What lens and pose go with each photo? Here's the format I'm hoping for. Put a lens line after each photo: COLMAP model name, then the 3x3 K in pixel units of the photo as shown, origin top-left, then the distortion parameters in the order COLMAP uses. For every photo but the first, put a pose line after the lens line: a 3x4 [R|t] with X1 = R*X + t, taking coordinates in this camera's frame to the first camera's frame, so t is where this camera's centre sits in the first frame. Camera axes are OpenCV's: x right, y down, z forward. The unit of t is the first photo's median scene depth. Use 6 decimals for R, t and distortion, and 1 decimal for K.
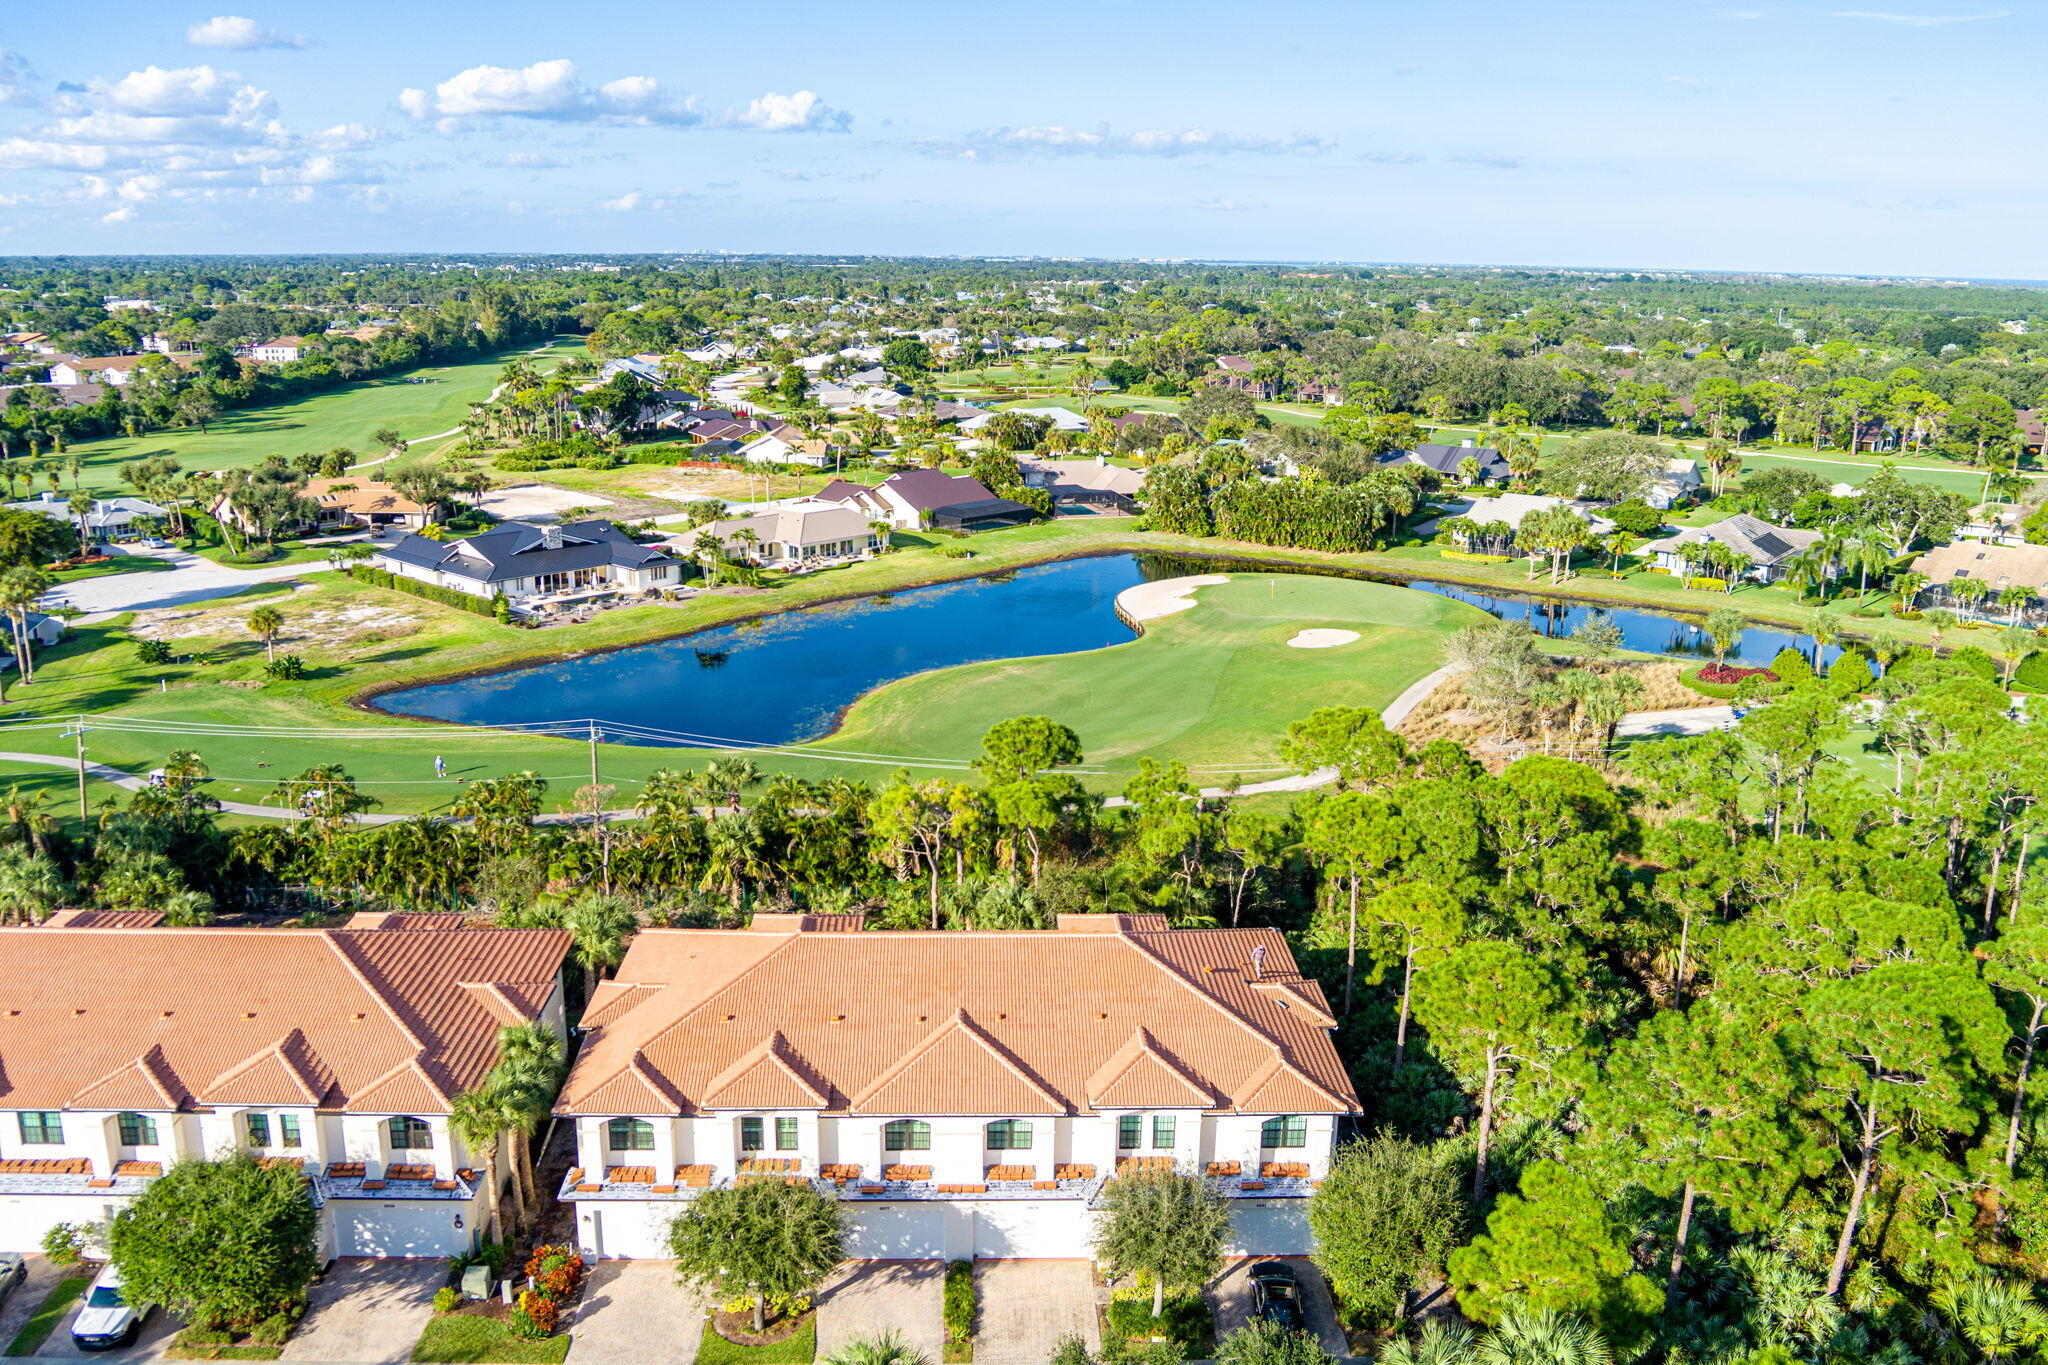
lens RADIAL K [[1657.5, 0, 1017.6], [0, 1657.5, 676.5], [0, 0, 1]] dist [-0.083288, 0.033281]
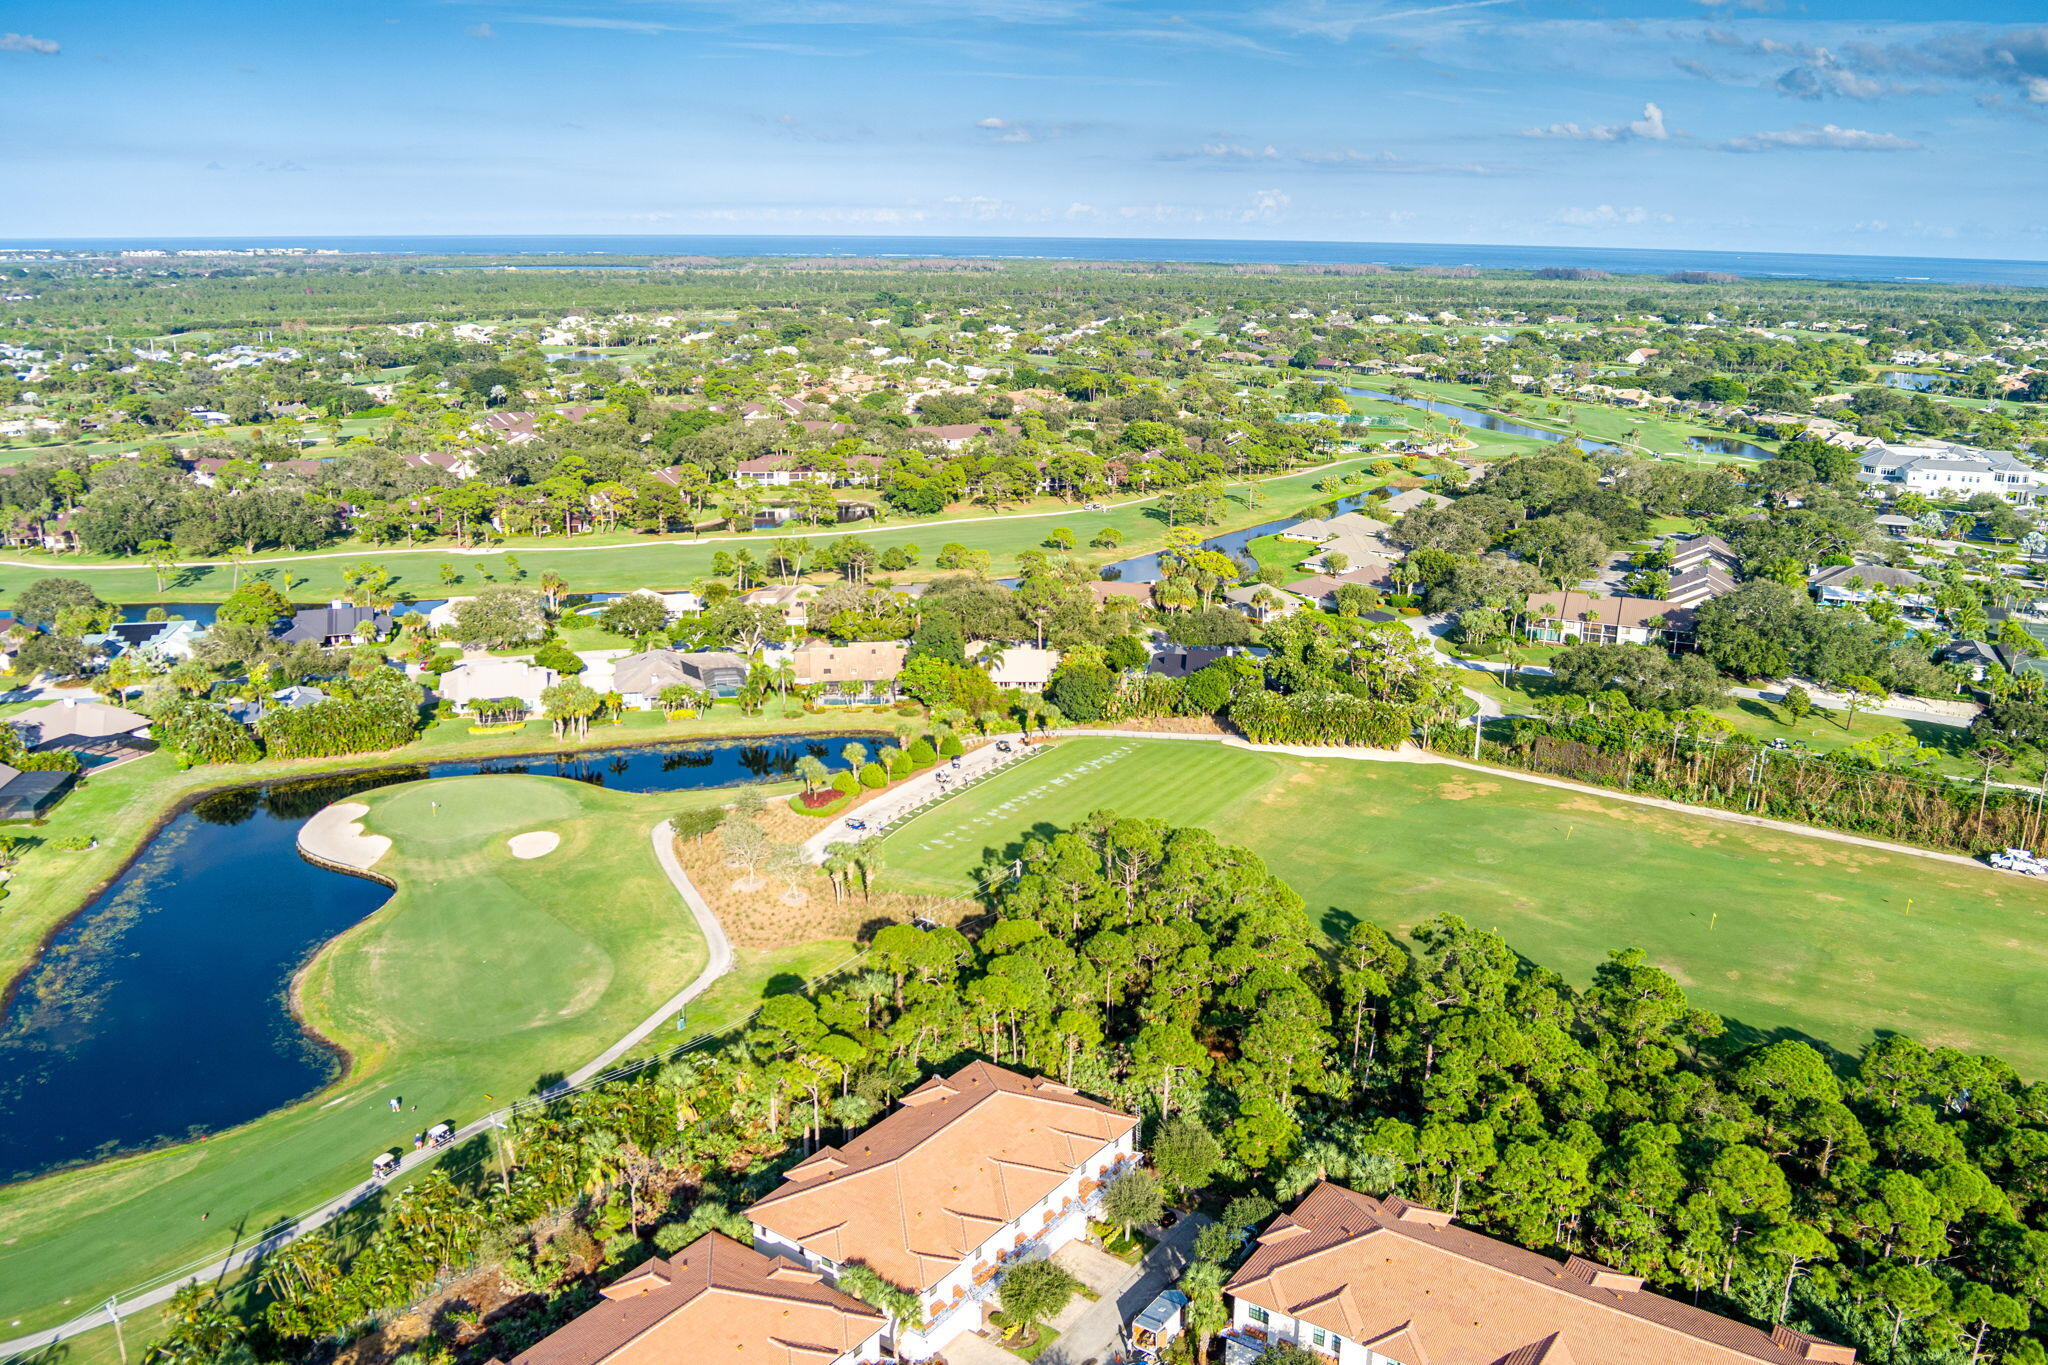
lens RADIAL K [[1657.5, 0, 1024.4], [0, 1657.5, 665.3], [0, 0, 1]] dist [-0.083288, 0.033281]
pose [[0.600389, -0.208475, 0.772056, -0.615581], [0.193904, 0.974564, 0.112368, -0.256336], [-0.775844, 0.082241, 0.625542, -0.138523]]
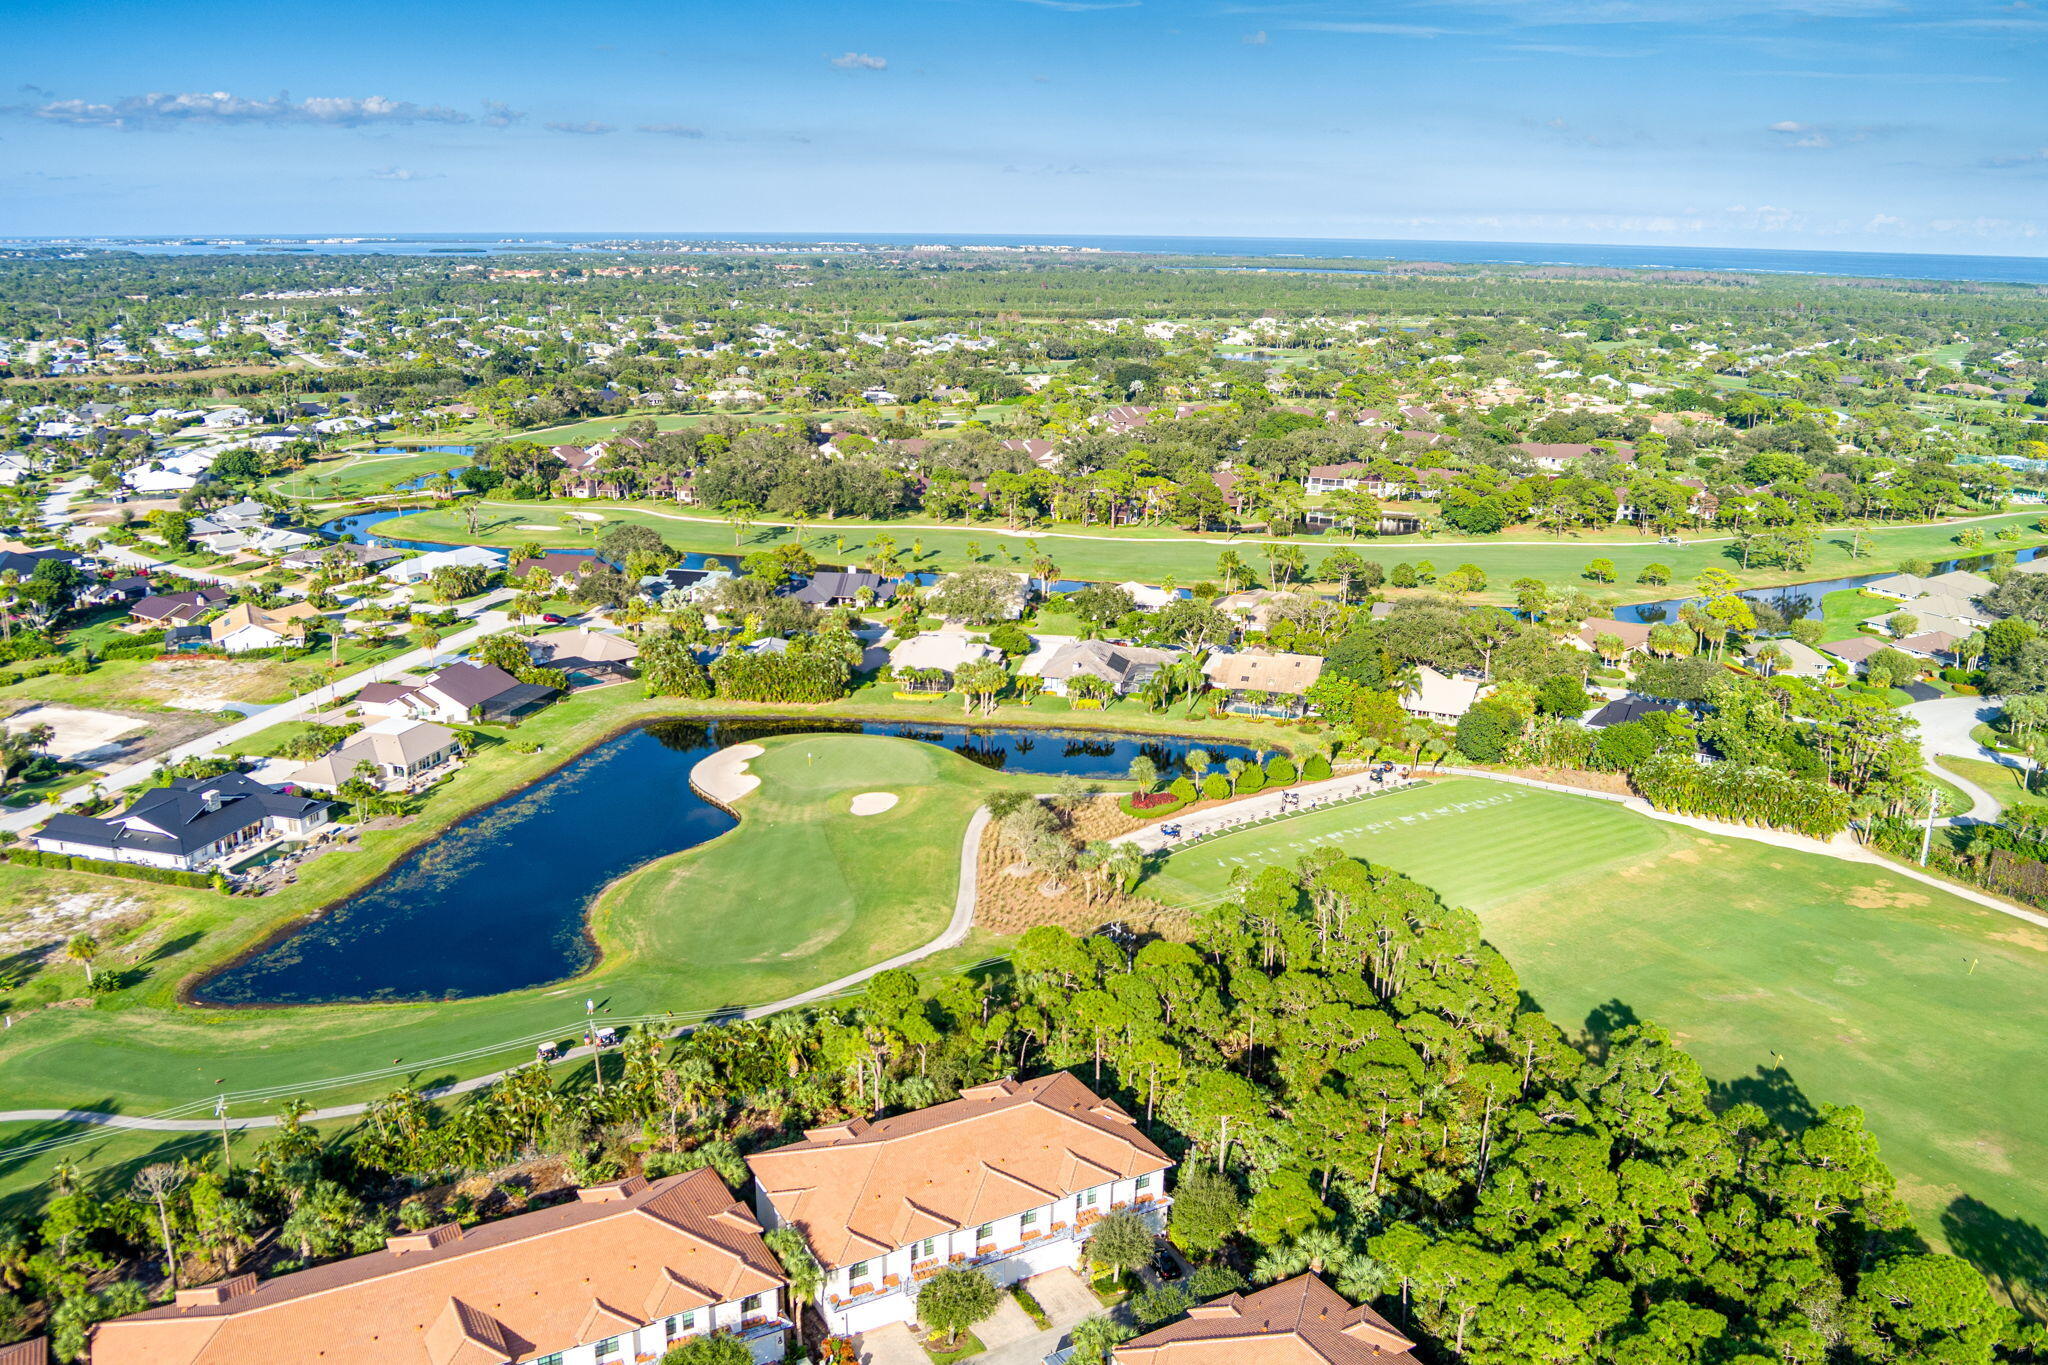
lens RADIAL K [[1657.5, 0, 1024.1], [0, 1657.5, 678.4], [0, 0, 1]] dist [-0.083288, 0.033281]
pose [[0.885913, -0.124386, 0.446862, -0.347820], [0.114336, 0.992208, 0.049513, -0.201911], [-0.449538, 0.007228, 0.893232, -0.341636]]
